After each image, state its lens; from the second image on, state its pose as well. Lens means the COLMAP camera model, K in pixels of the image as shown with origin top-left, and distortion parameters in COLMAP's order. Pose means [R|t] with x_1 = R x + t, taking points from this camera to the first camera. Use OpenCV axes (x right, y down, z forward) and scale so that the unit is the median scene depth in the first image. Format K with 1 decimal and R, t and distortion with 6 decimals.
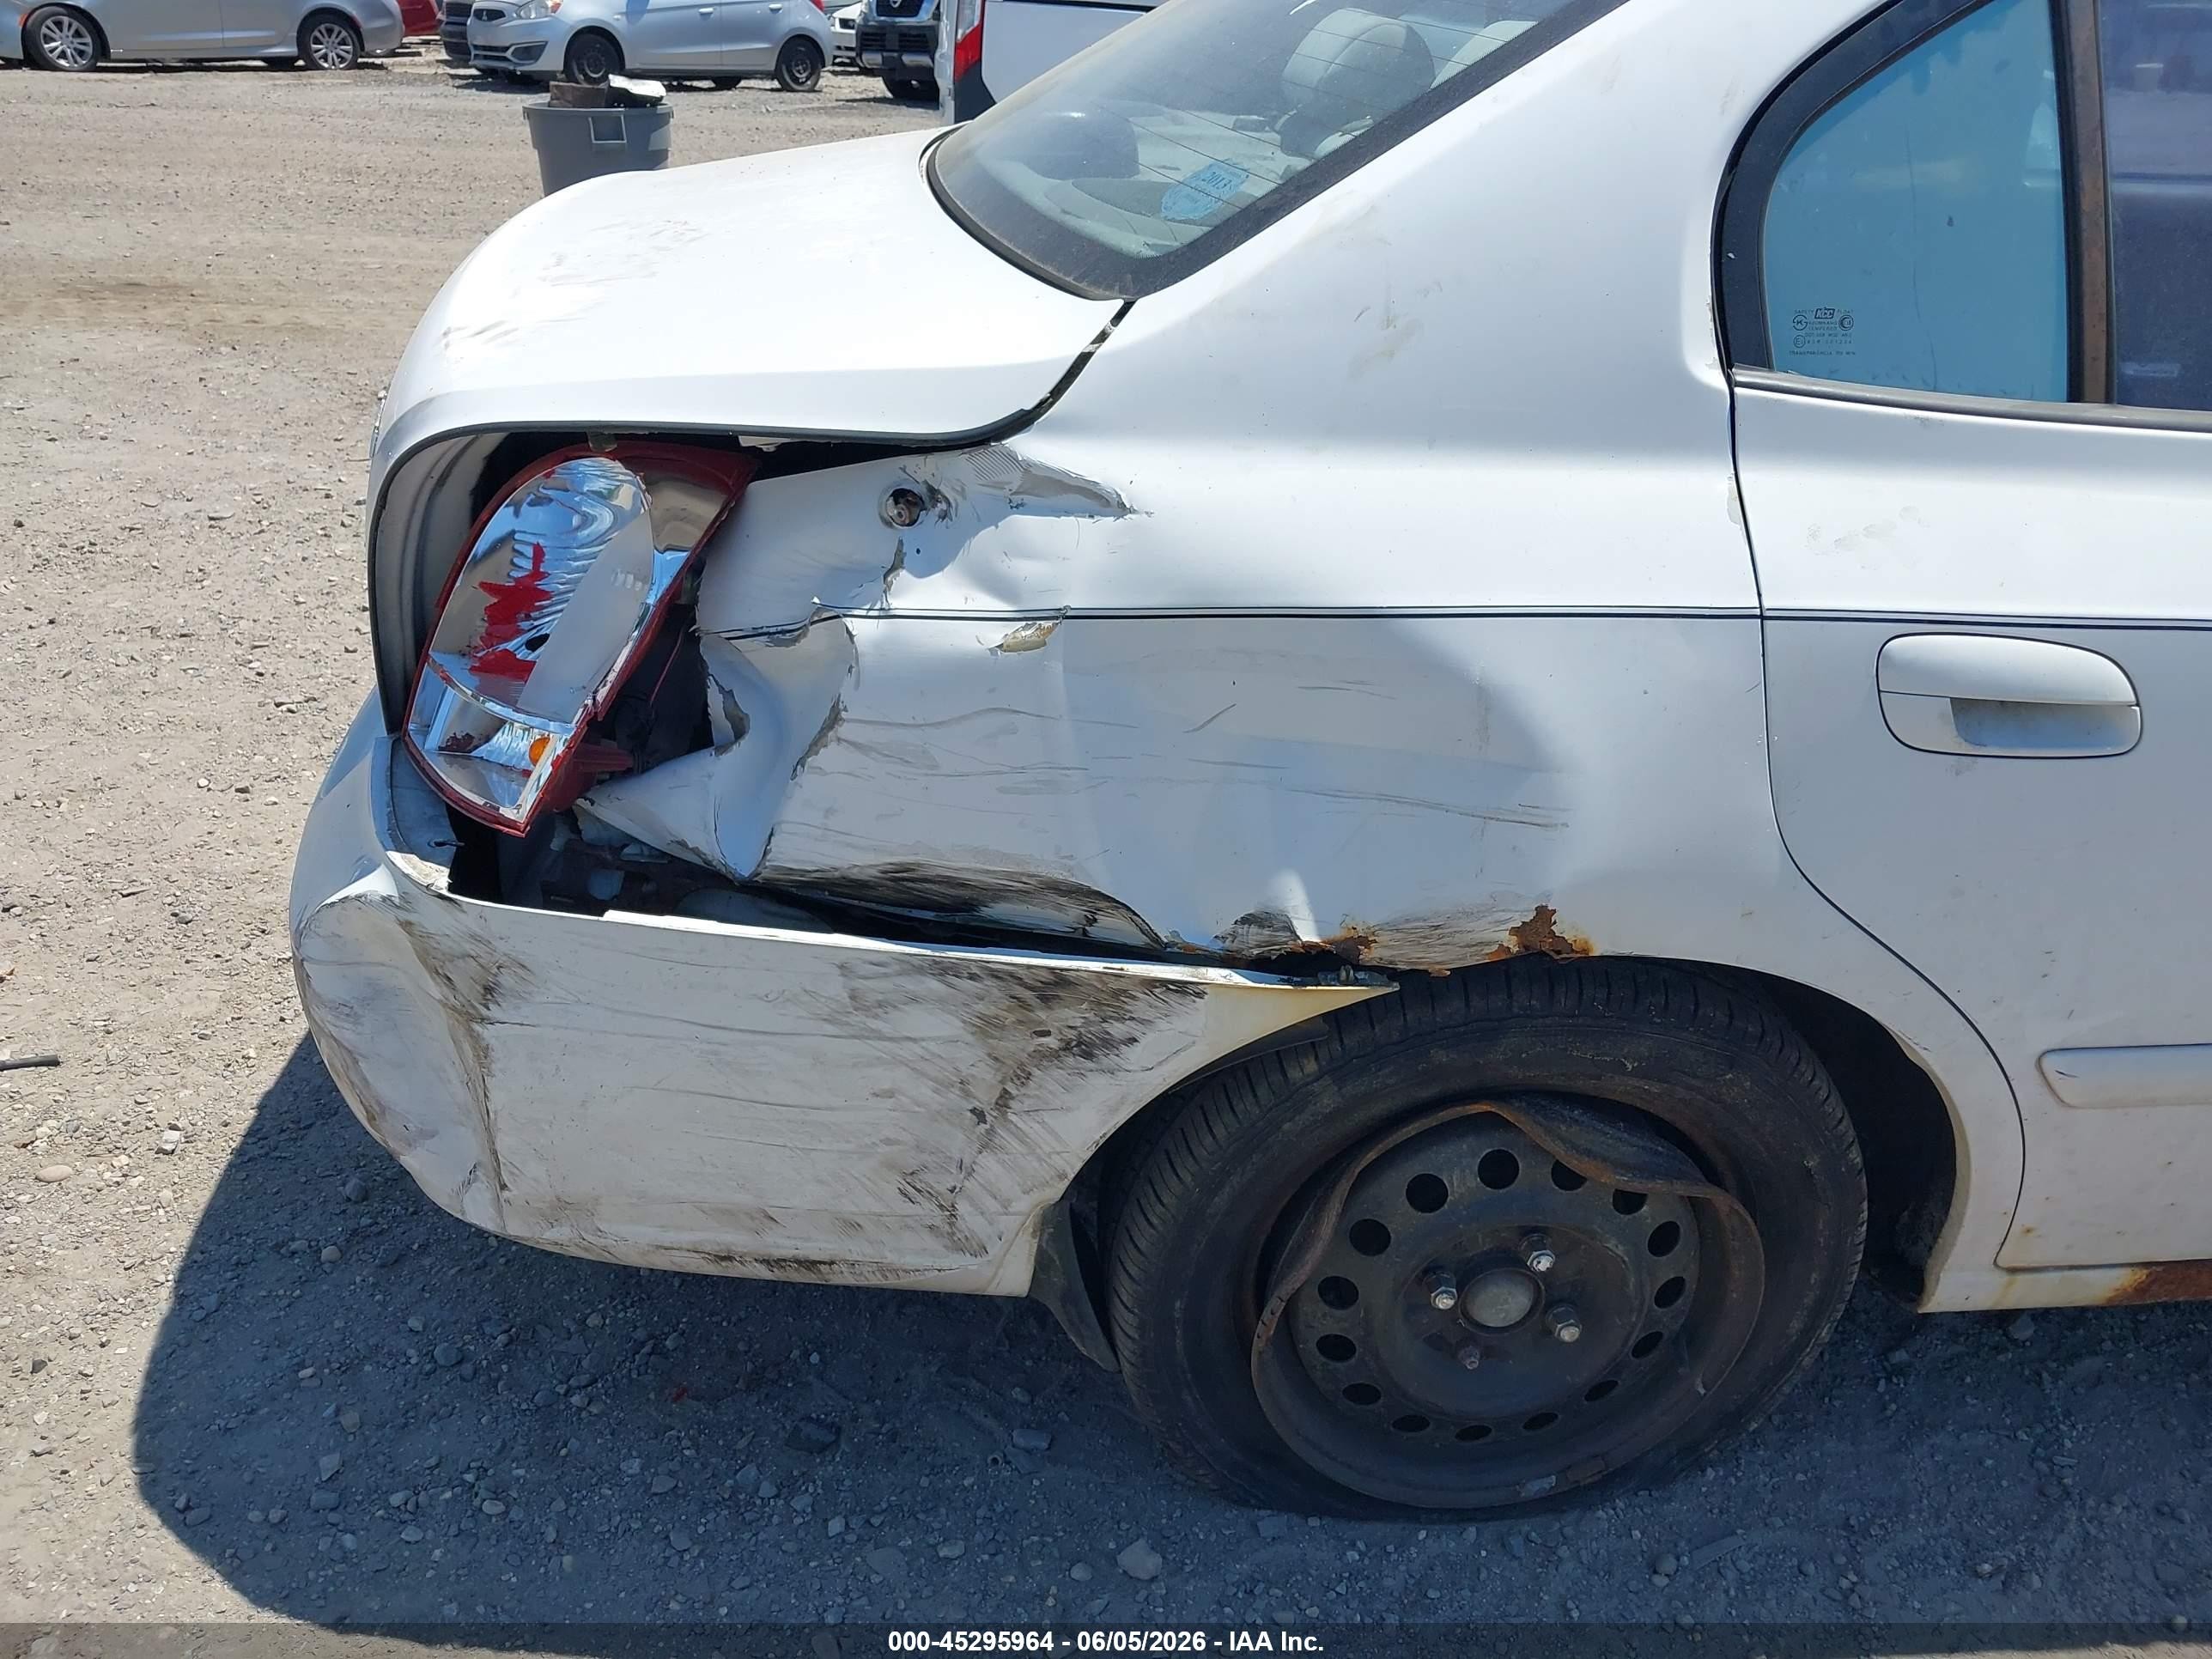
lens RADIAL K [[1794.9, 0, 1100.2], [0, 1794.9, 862.3], [0, 0, 1]] dist [0.091025, -0.246314]
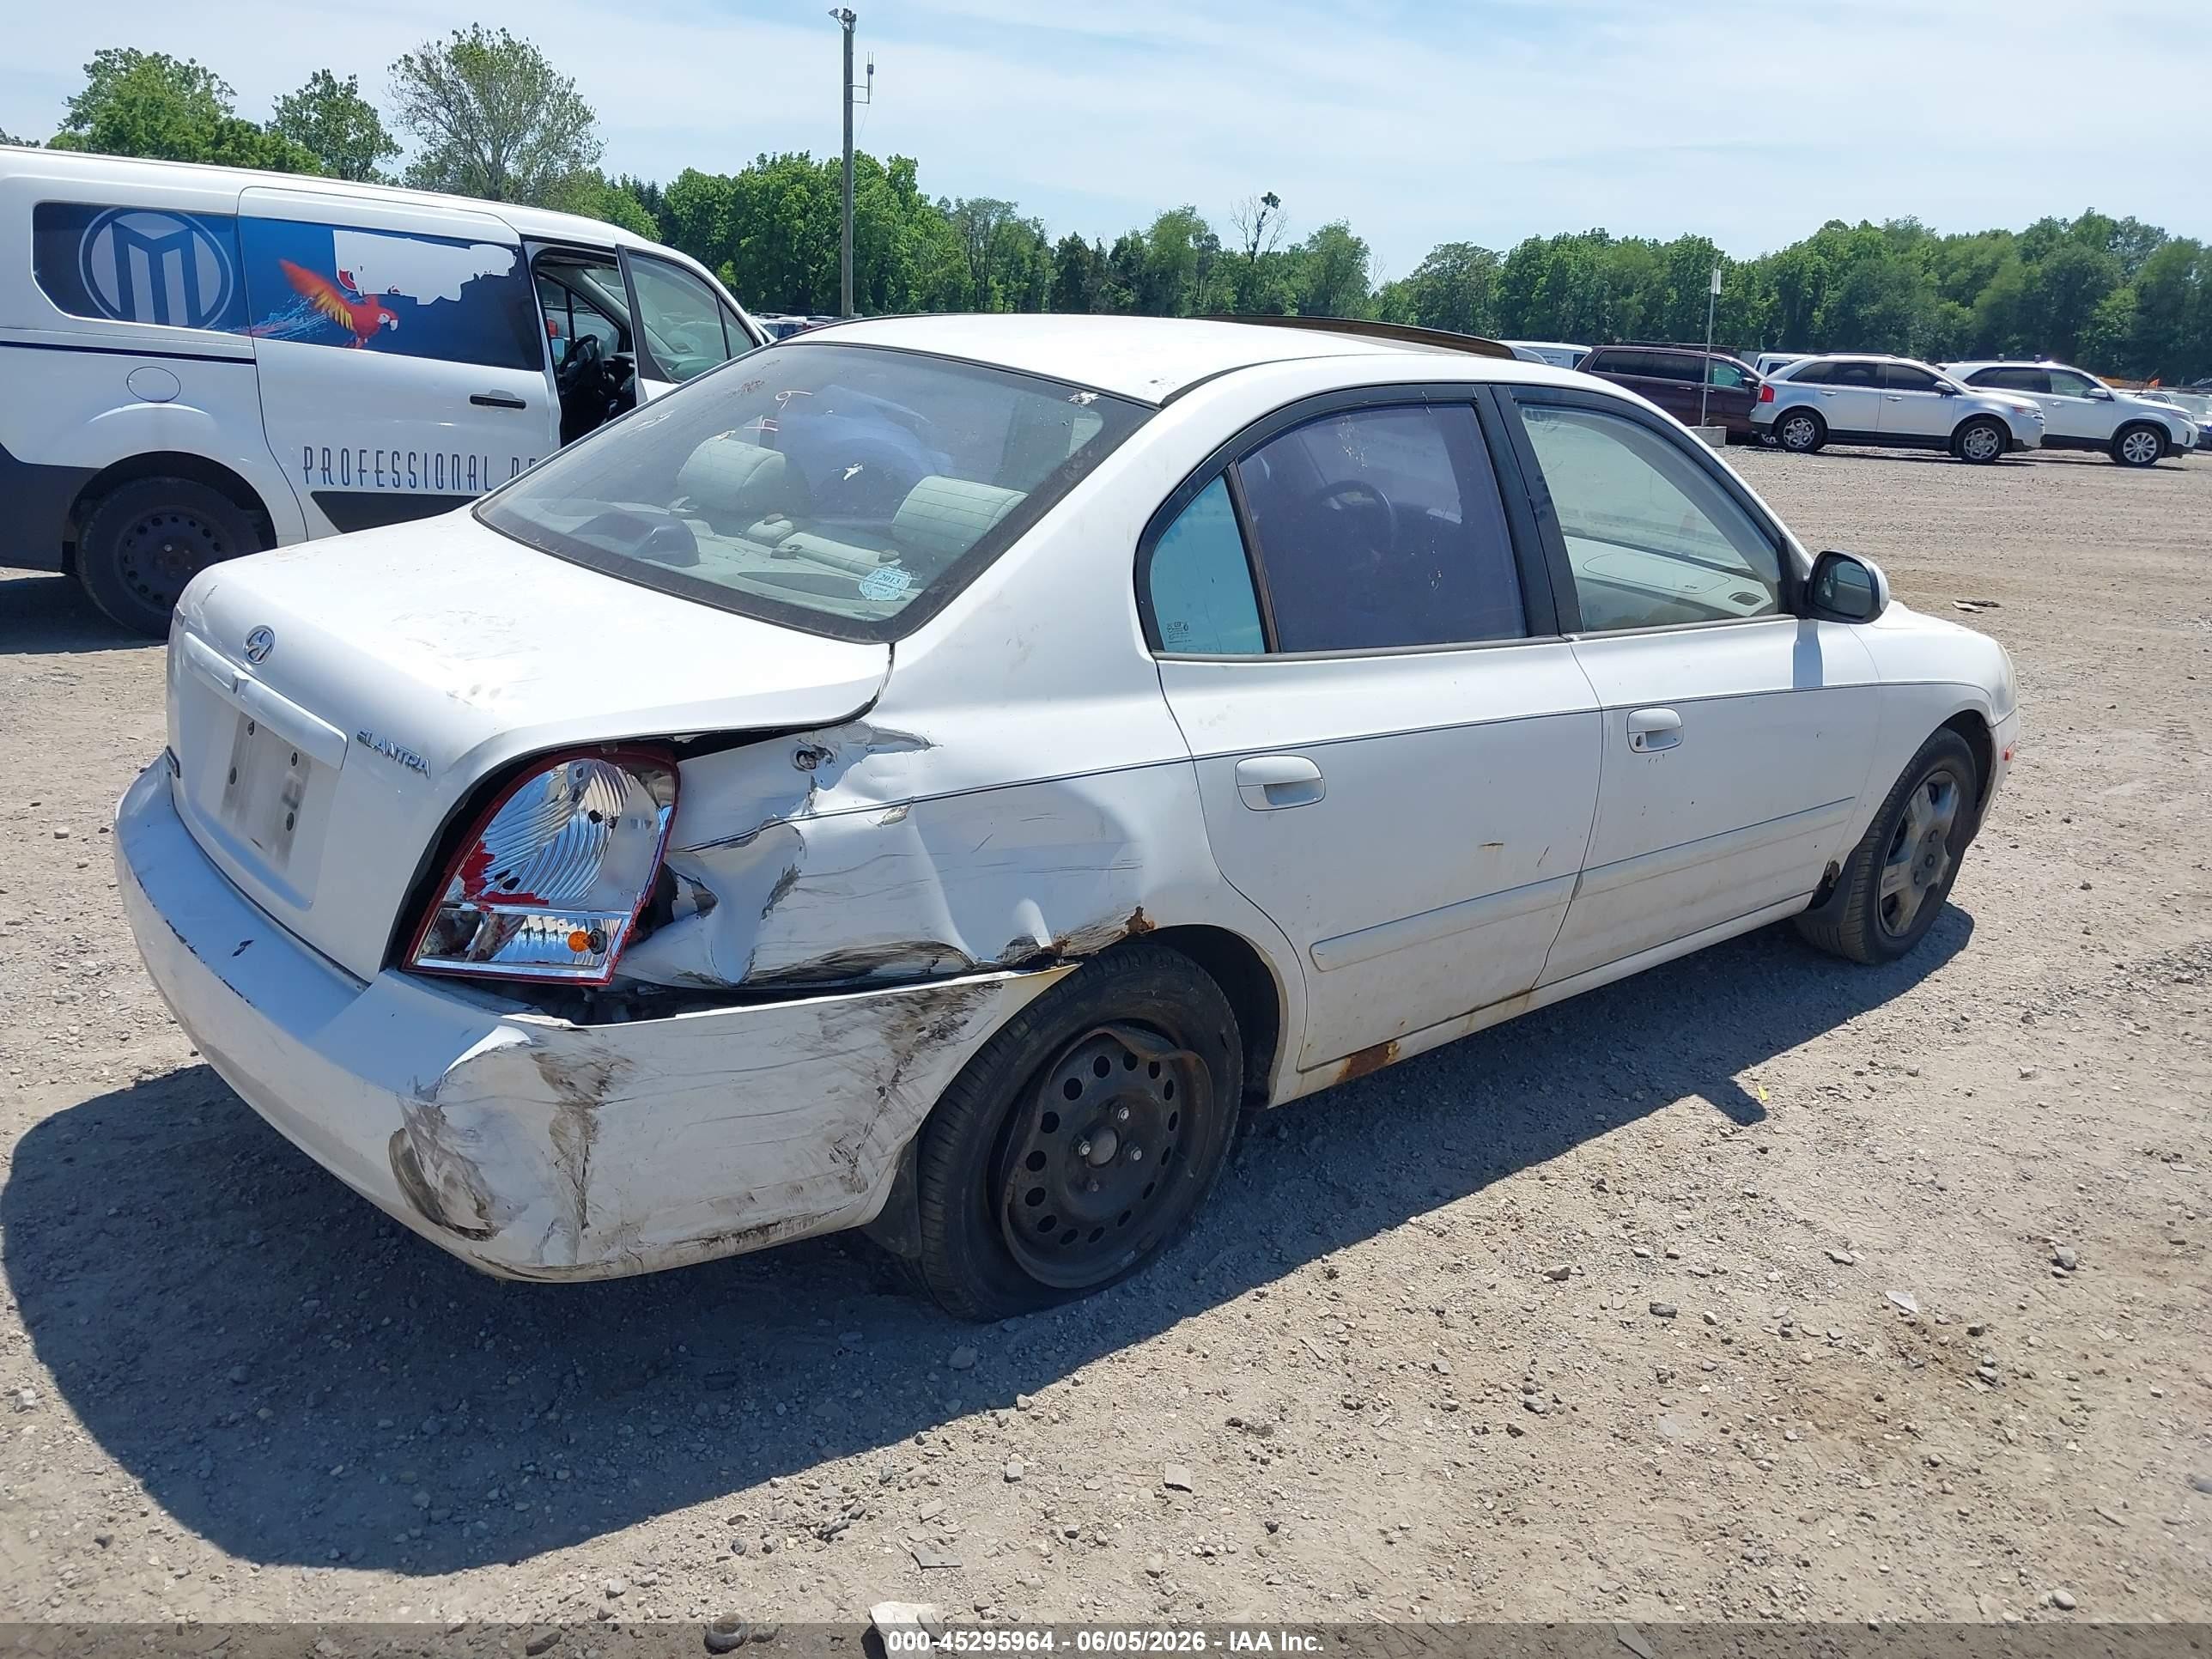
lens RADIAL K [[1700.8, 0, 1106.0], [0, 1700.8, 829.5], [0, 0, 1]] dist [0.060080, -0.093505]
pose [[0.797051, -0.141982, 0.586984, -0.868578], [0.235056, 0.968261, -0.084970, 0.089358], [-0.556289, 0.205700, 0.805127, -0.541557]]
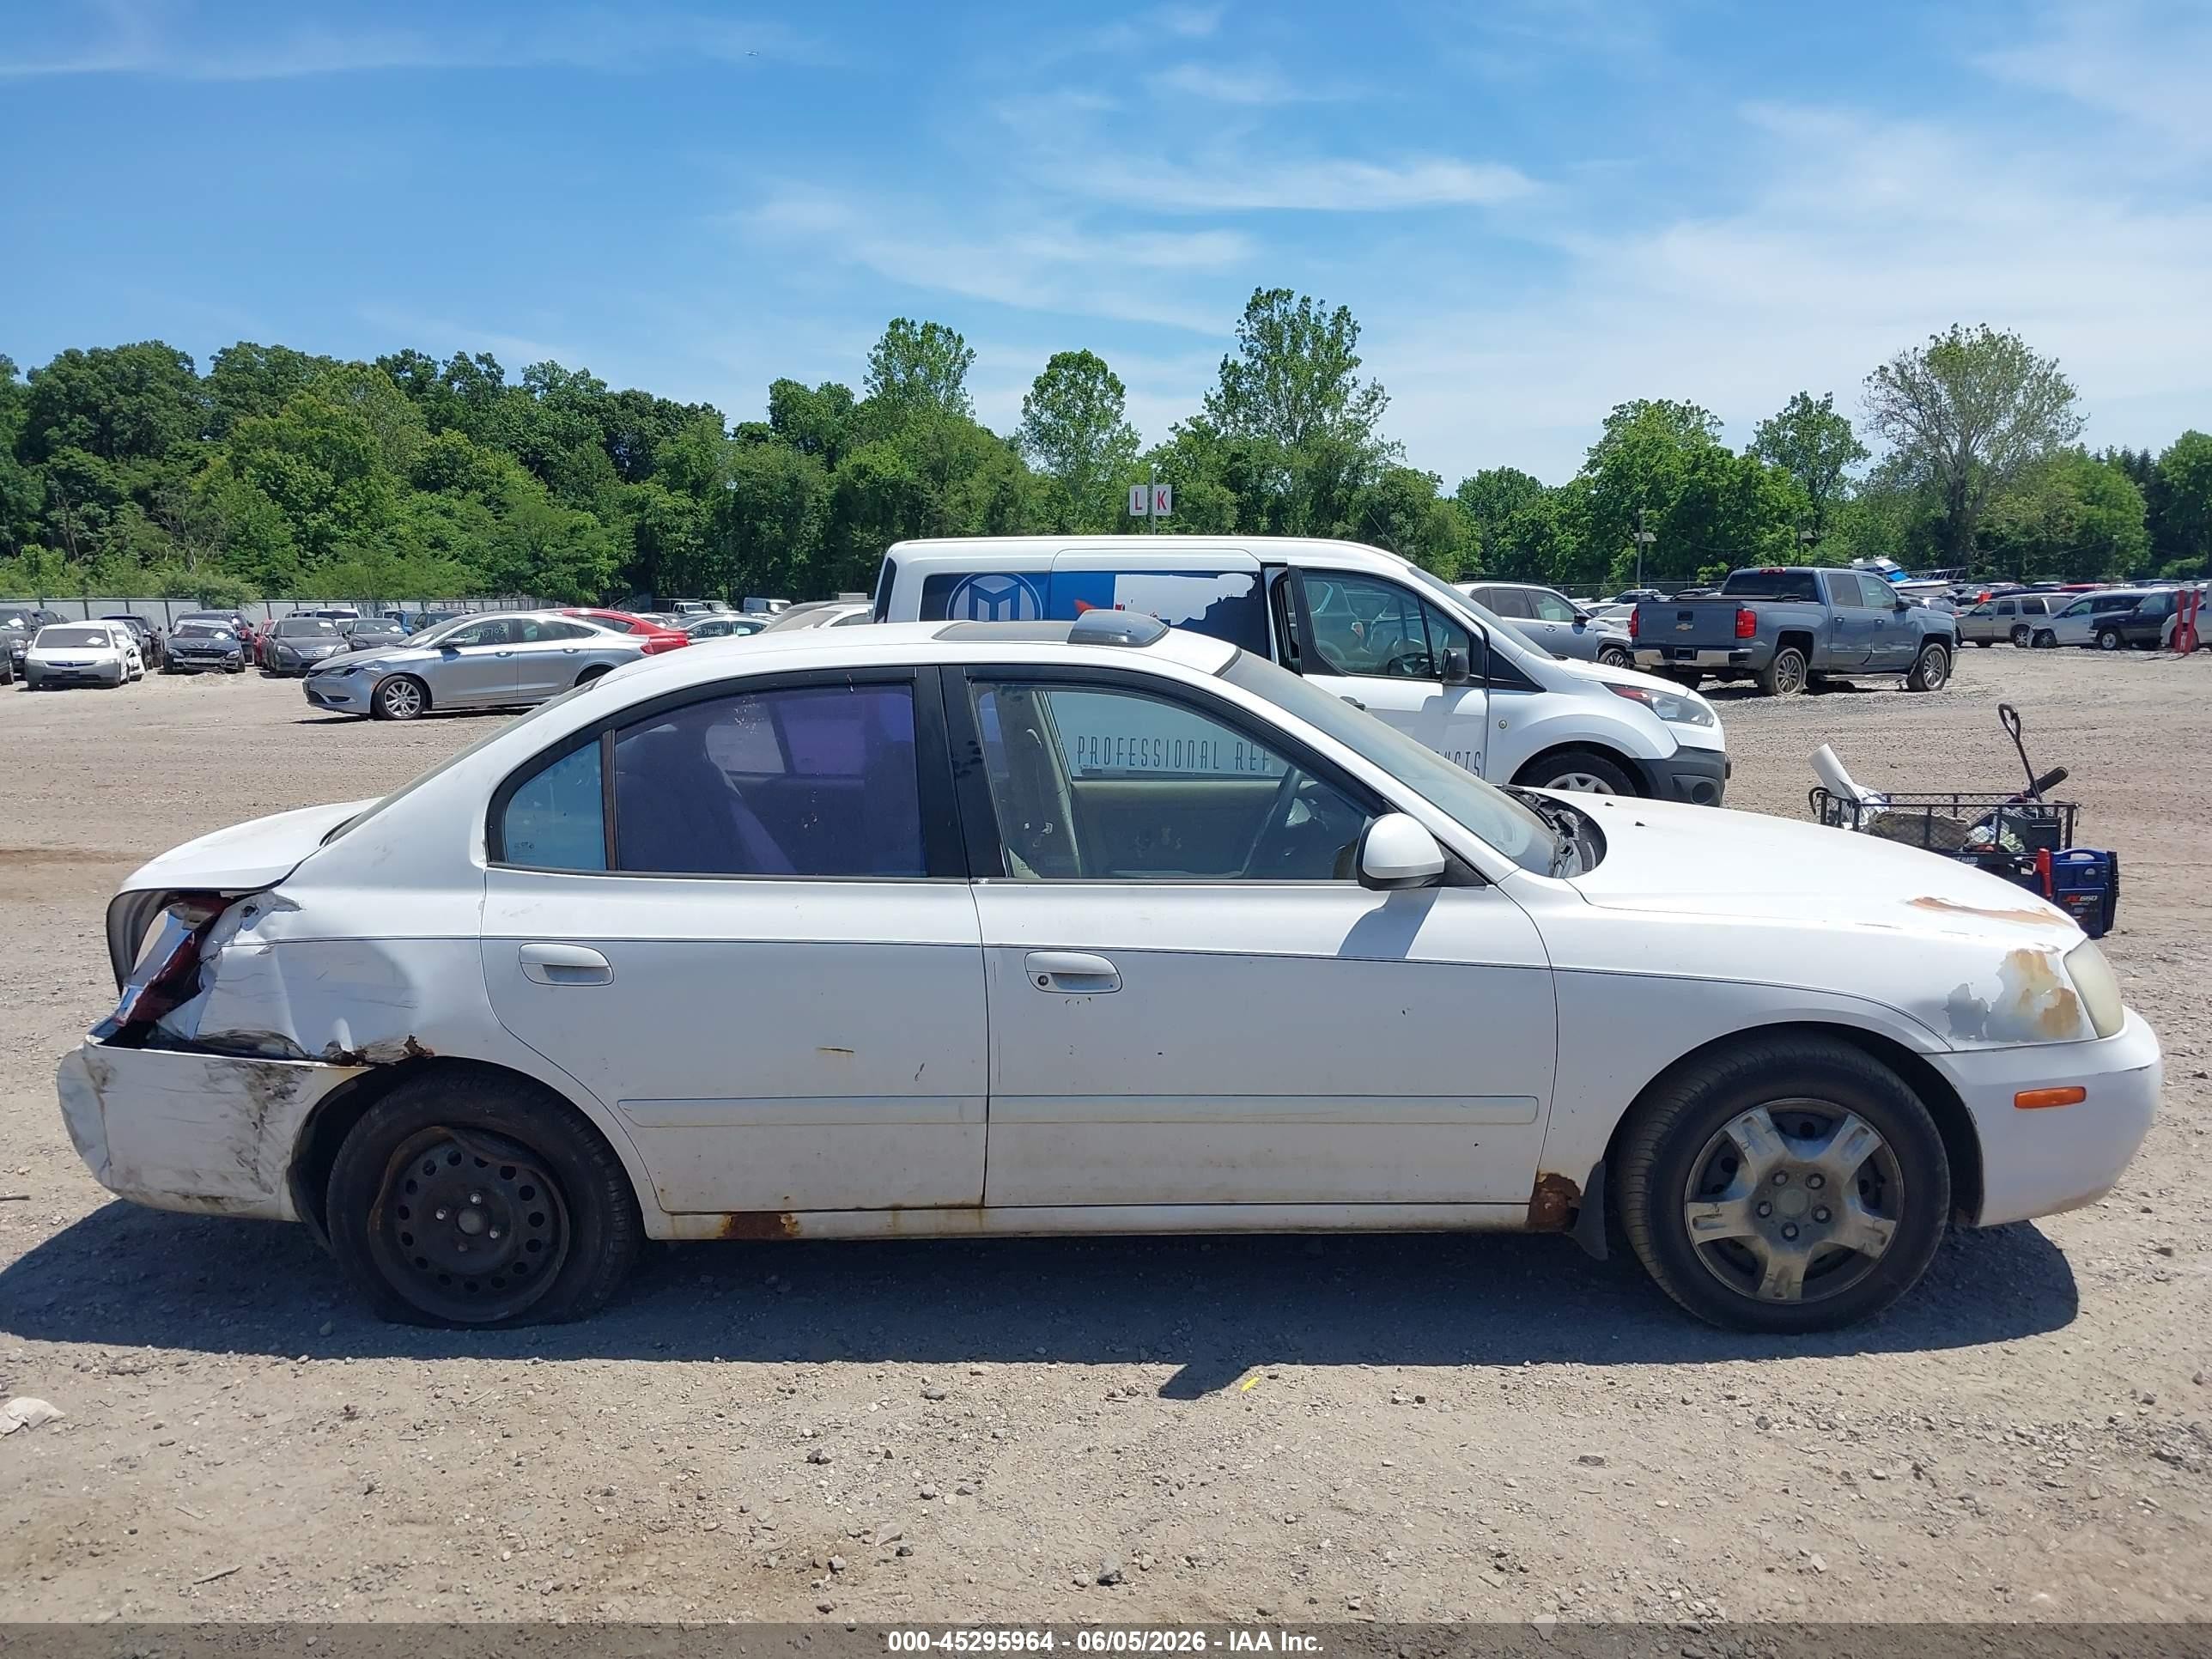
lens RADIAL K [[1700.8, 0, 1106.0], [0, 1700.8, 829.5], [0, 0, 1]] dist [0.060080, -0.093505]
pose [[0.988820, -0.022470, -0.147413, 1.694800], [-0.027734, 0.943620, -0.329868, 0.568467], [0.146514, 0.330268, 0.932447, -1.486160]]
